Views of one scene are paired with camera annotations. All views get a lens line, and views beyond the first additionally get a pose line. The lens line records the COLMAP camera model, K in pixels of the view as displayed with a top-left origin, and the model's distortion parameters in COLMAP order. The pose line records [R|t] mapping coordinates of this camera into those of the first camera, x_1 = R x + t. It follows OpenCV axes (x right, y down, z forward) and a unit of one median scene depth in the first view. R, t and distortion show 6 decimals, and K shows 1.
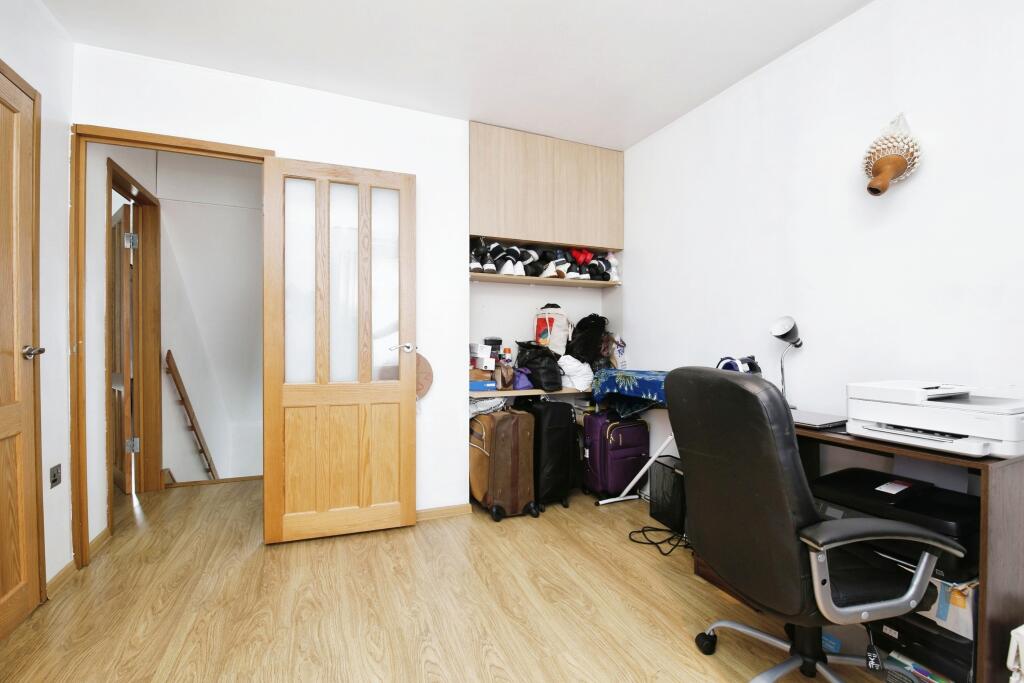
lens RADIAL K [[452.6, 0, 514.9], [0, 452.6, 342.4], [0, 0, 1]] dist [-0.002060, -0.000801]
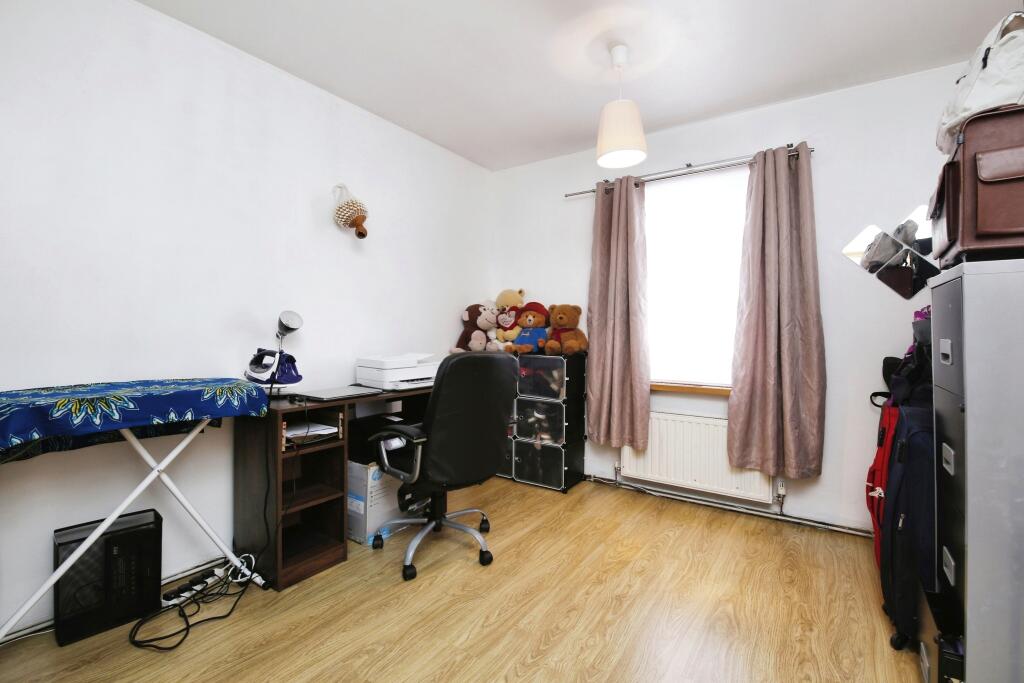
lens RADIAL K [[452.6, 0, 516.9], [0, 452.6, 333.9], [0, 0, 1]] dist [-0.002060, -0.000801]
pose [[-0.525656, -0.006399, 0.850673, -0.585347], [0.002751, 0.999954, 0.009222, -0.008742], [-0.850693, 0.007187, -0.525614, 1.018167]]
